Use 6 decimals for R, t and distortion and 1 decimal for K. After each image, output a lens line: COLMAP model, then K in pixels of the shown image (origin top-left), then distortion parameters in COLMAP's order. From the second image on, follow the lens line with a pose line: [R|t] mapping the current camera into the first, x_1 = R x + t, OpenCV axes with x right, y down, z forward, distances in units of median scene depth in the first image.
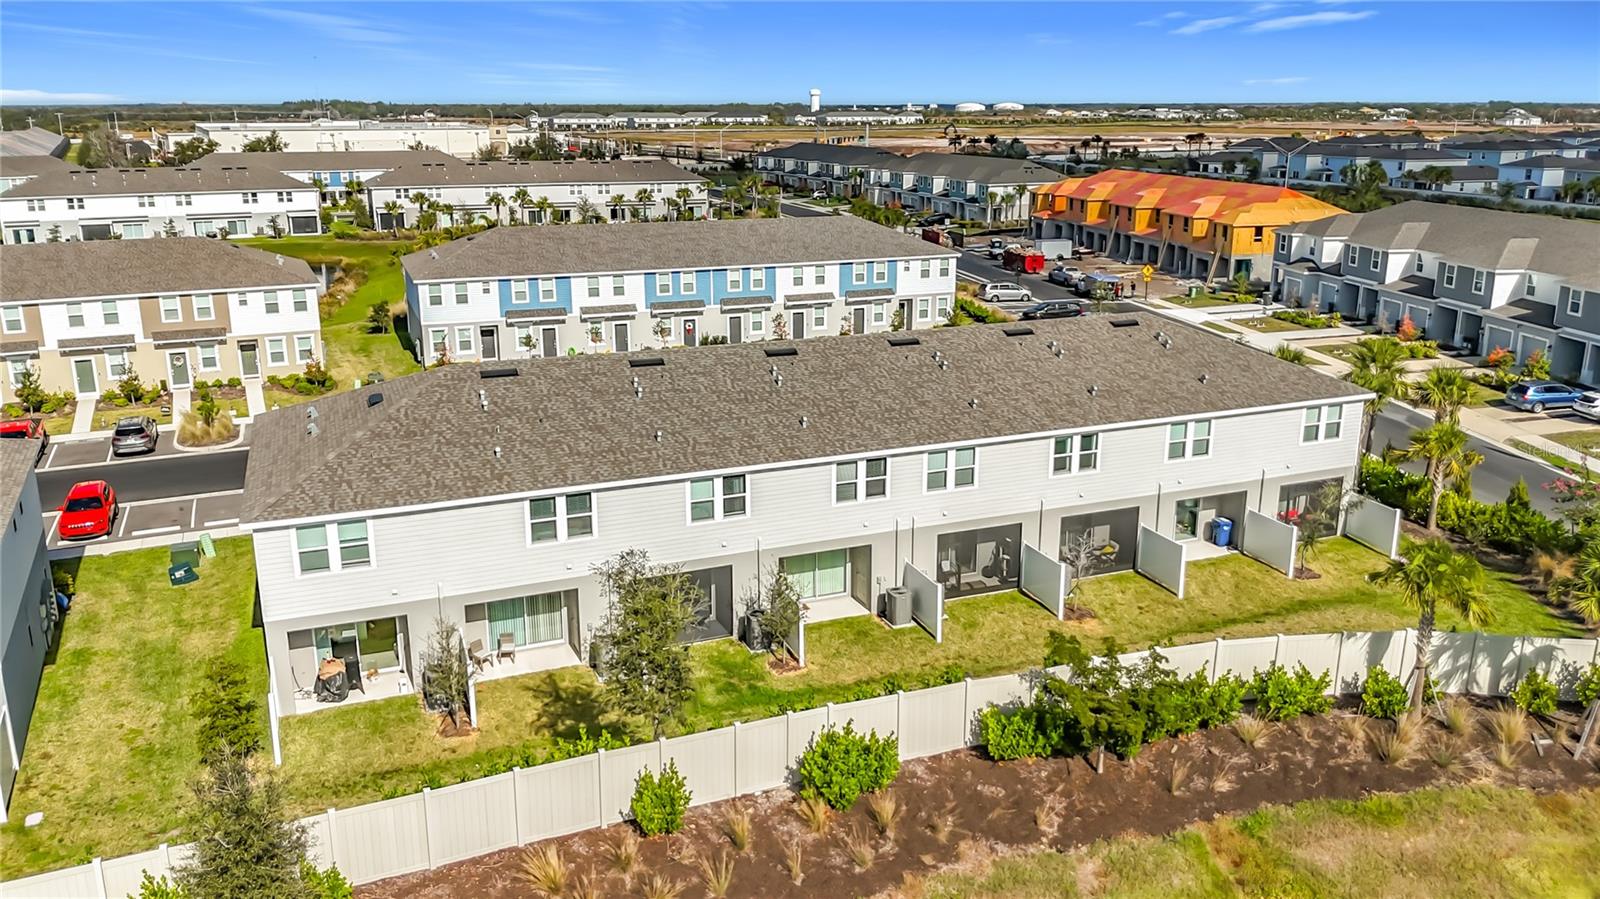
lens RADIAL K [[1213.3, 0, 804.2], [0, 1213.3, 414.1], [0, 0, 1]] dist [0.096490, -0.158977]
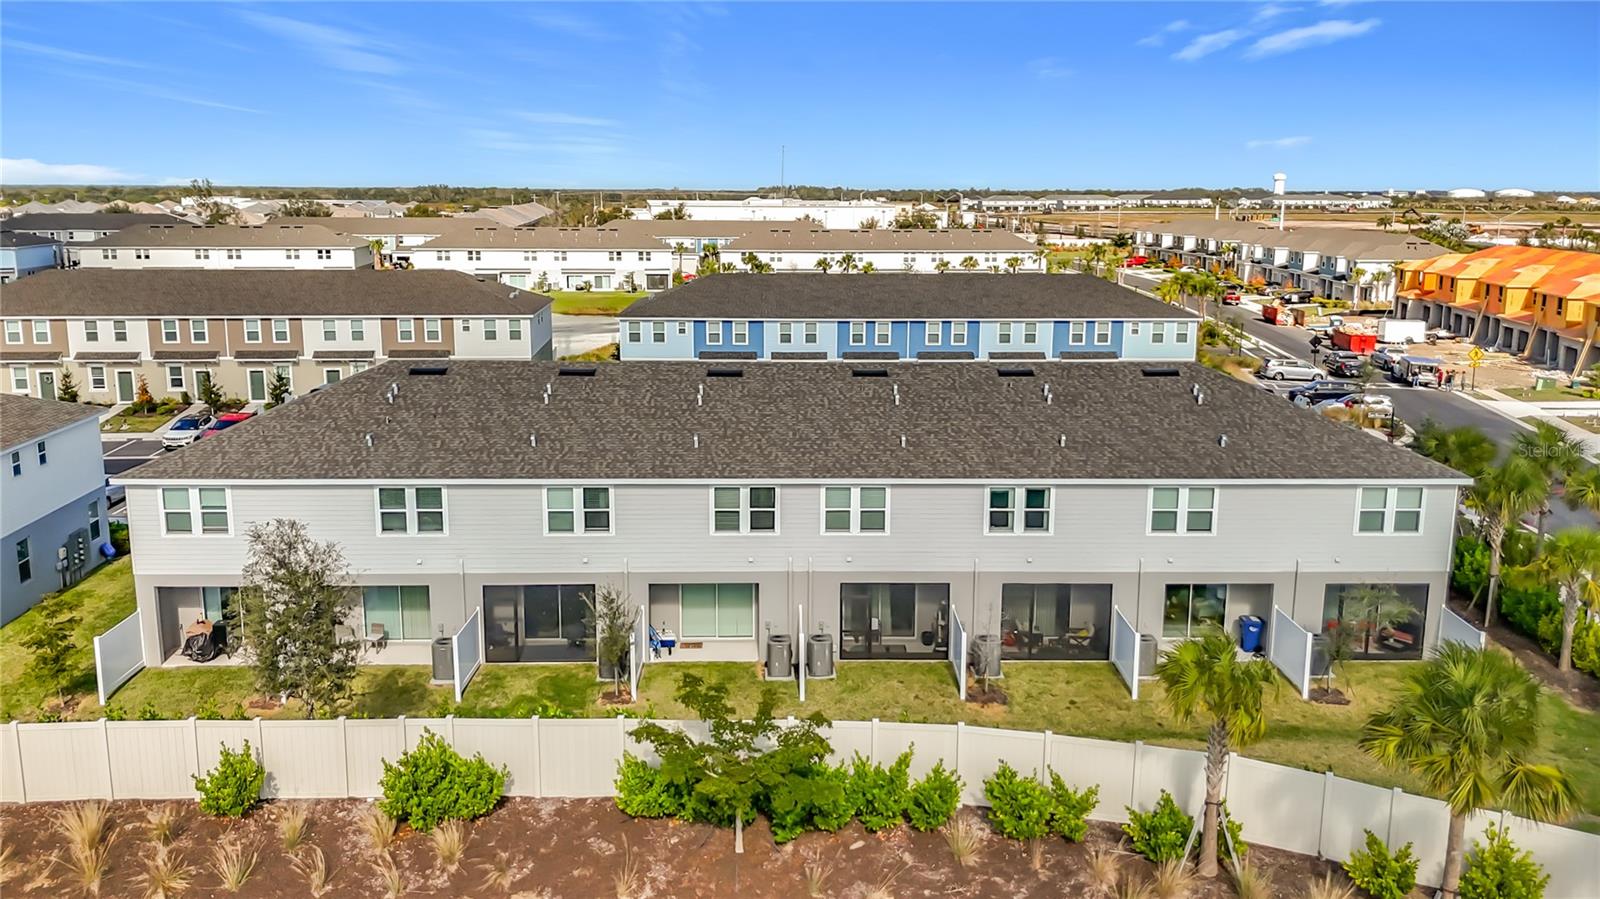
lens RADIAL K [[1213.3, 0, 804.2], [0, 1213.3, 414.1], [0, 0, 1]] dist [0.096490, -0.158977]
pose [[0.934152, 0.069982, -0.349947, 0.339490], [-0.093606, 0.994300, -0.051035, 0.021087], [0.344381, 0.080432, 0.935378, 0.130112]]
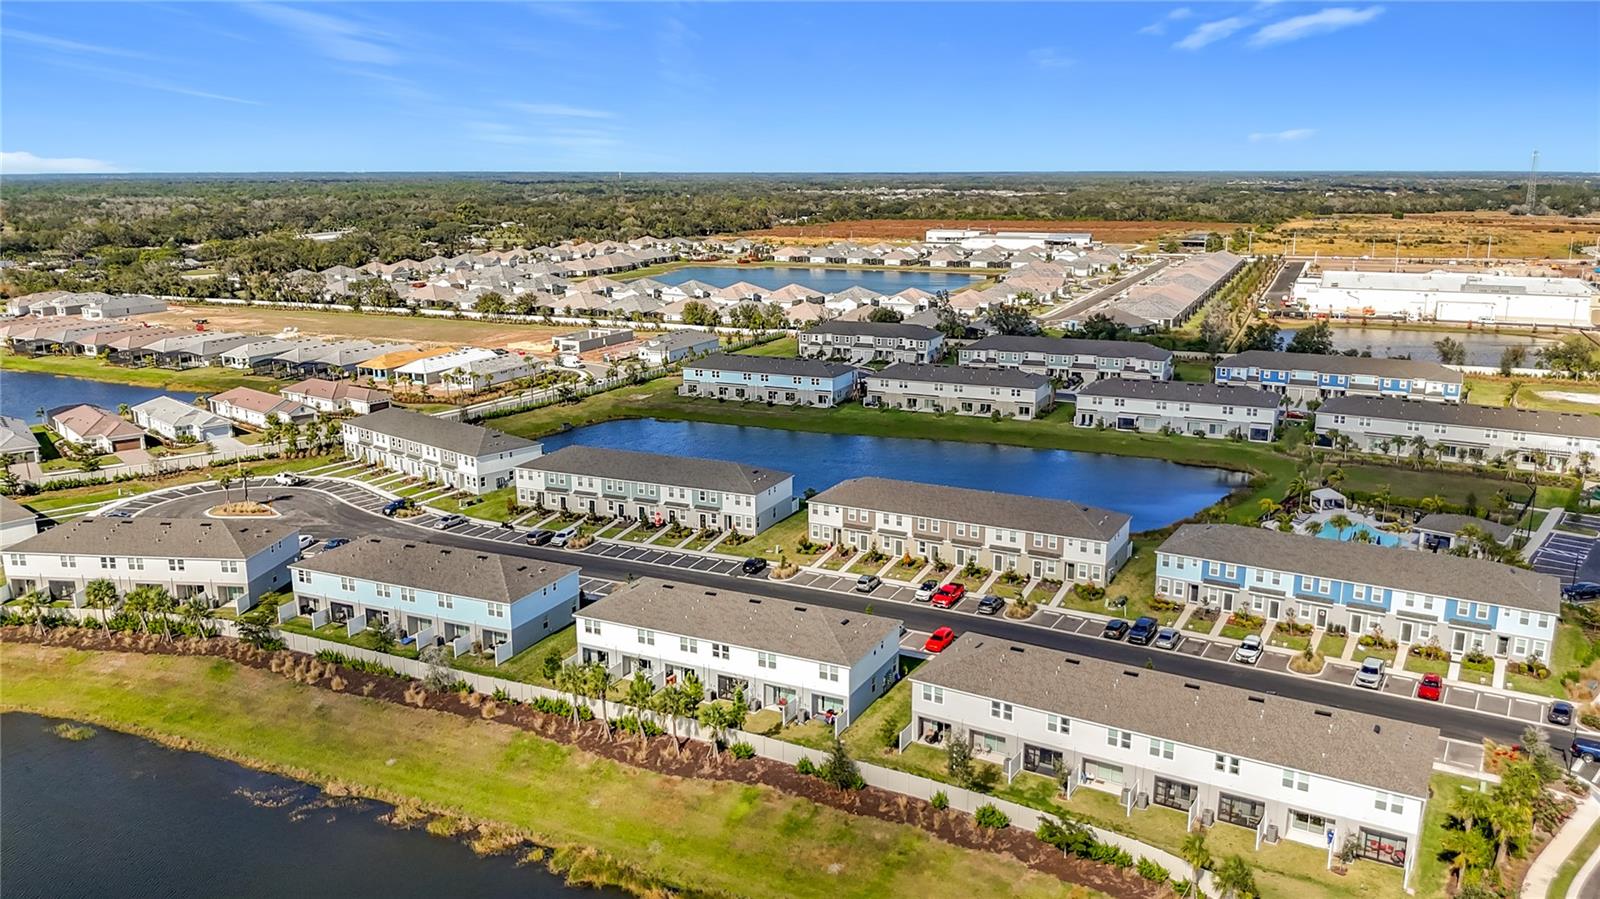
lens RADIAL K [[1240.2, 0, 809.5], [0, 1240.2, 447.8], [0, 0, 1]] dist [0.099915, -0.177055]
pose [[0.608514, 0.181668, -0.772468, 1.246771], [-0.195504, 0.977758, 0.075939, -0.485614], [0.769083, 0.104811, 0.630497, -0.920168]]
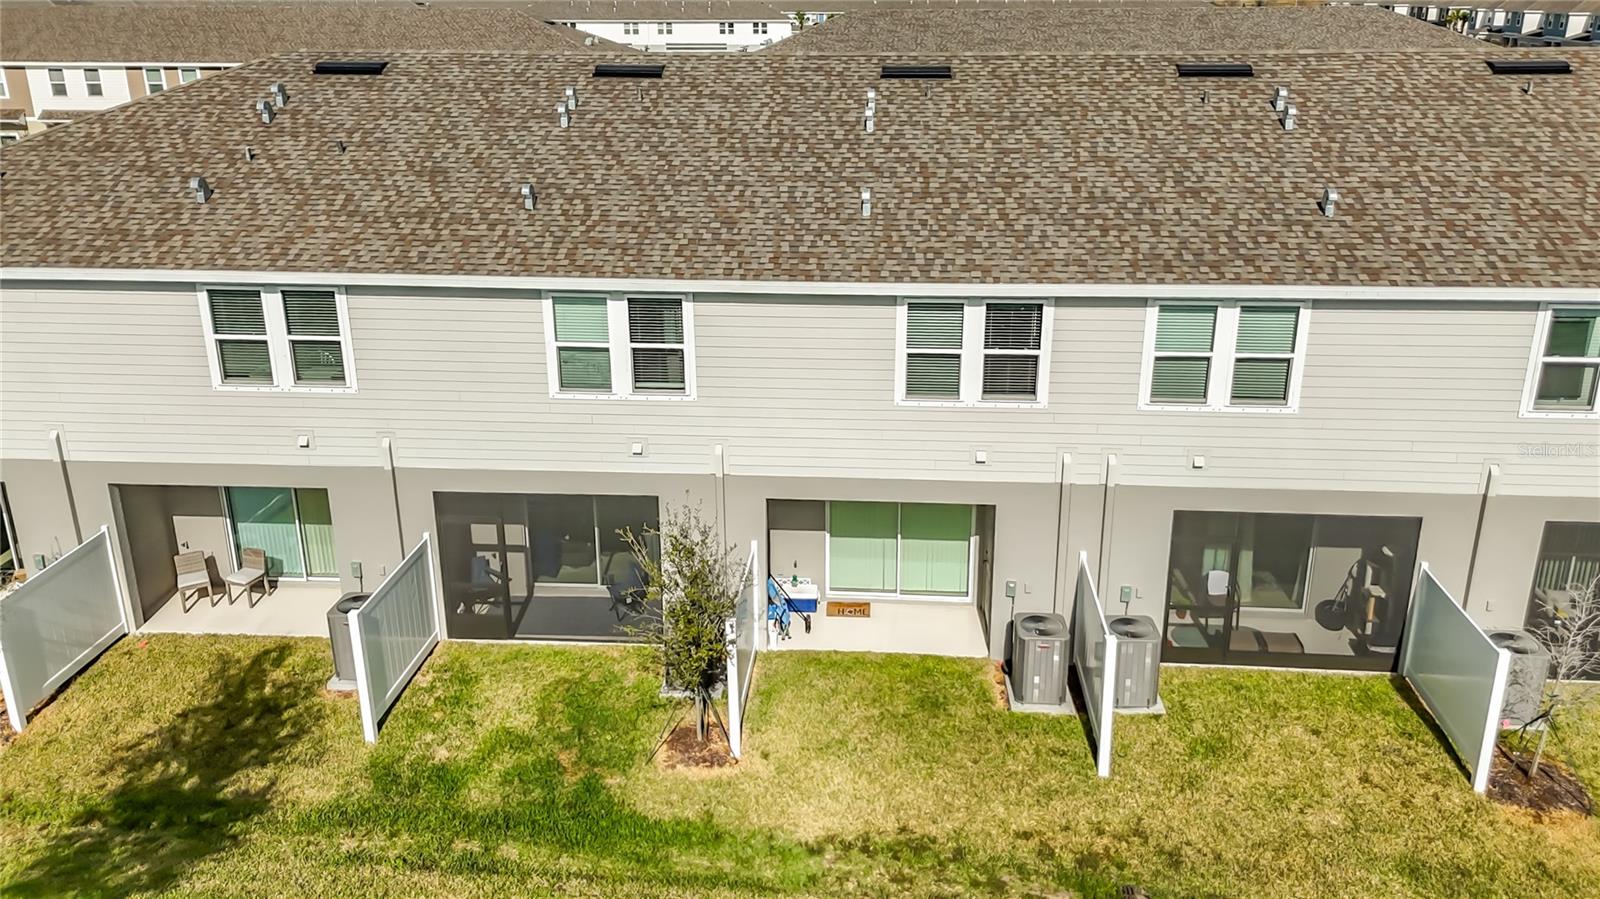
lens RADIAL K [[1203.0, 0, 804.3], [0, 1203.0, 391.1], [0, 0, 1]] dist [0.098551, -0.100249]
pose [[0.896589, 0.137247, -0.421061, 0.145024], [-0.106649, 0.989699, 0.095503, 0.028871], [0.429831, -0.040721, 0.901991, 0.502520]]
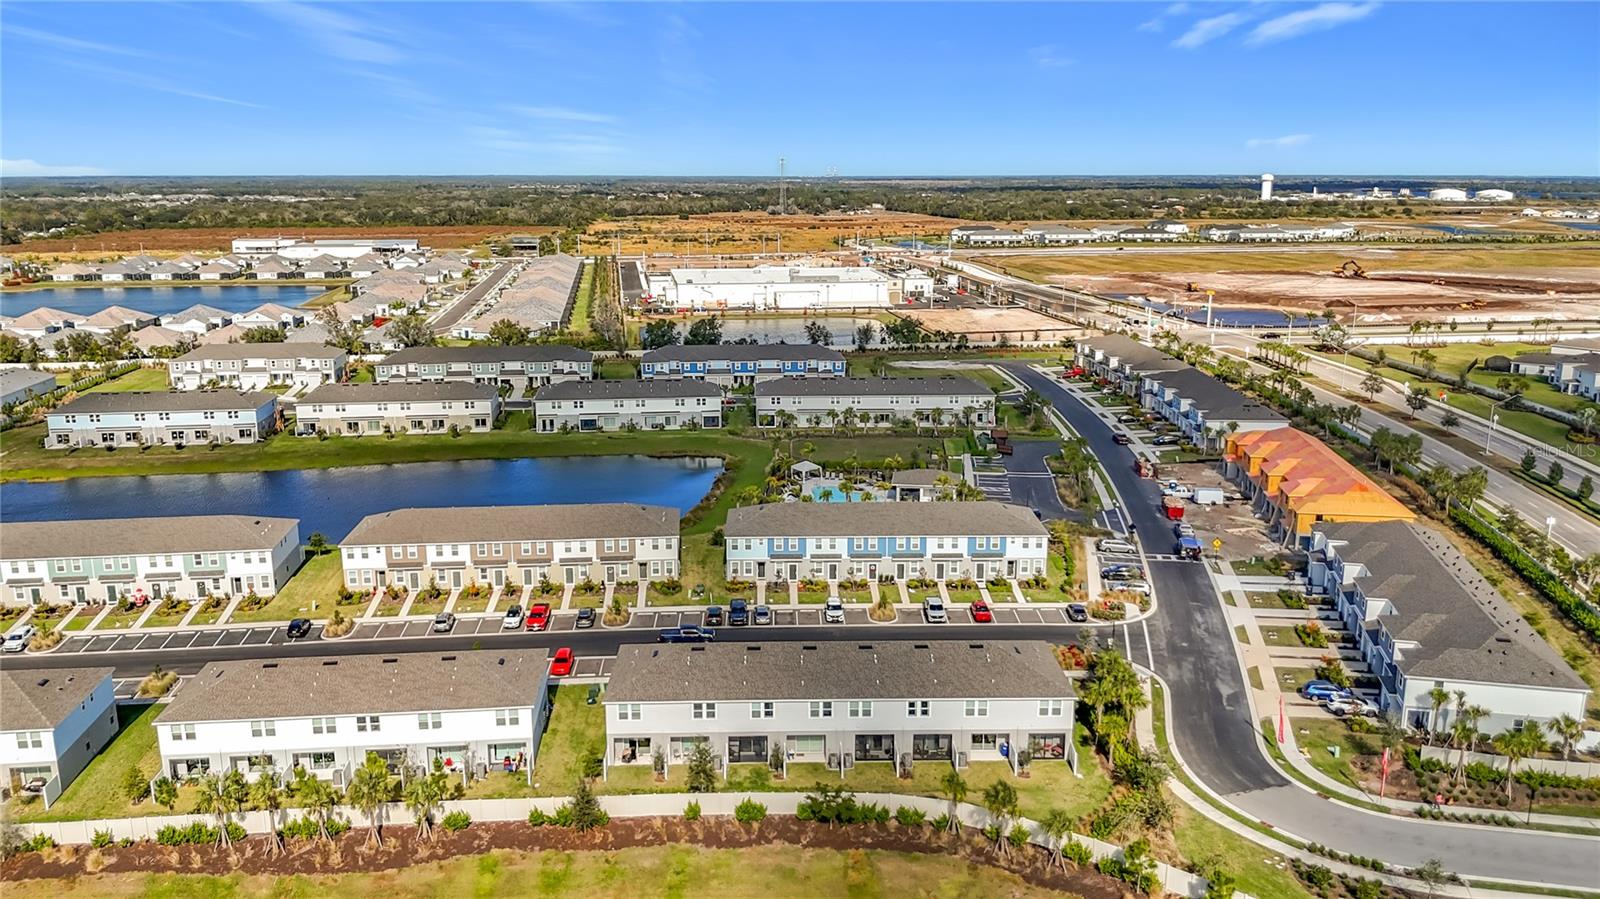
lens RADIAL K [[1240.2, 0, 809.5], [0, 1240.2, 447.8], [0, 0, 1]] dist [0.099915, -0.177055]
pose [[0.937247, 0.081206, -0.339078, 0.734100], [-0.088831, 0.996022, -0.007001, -0.401245], [0.337160, 0.036683, 0.940732, -1.269648]]
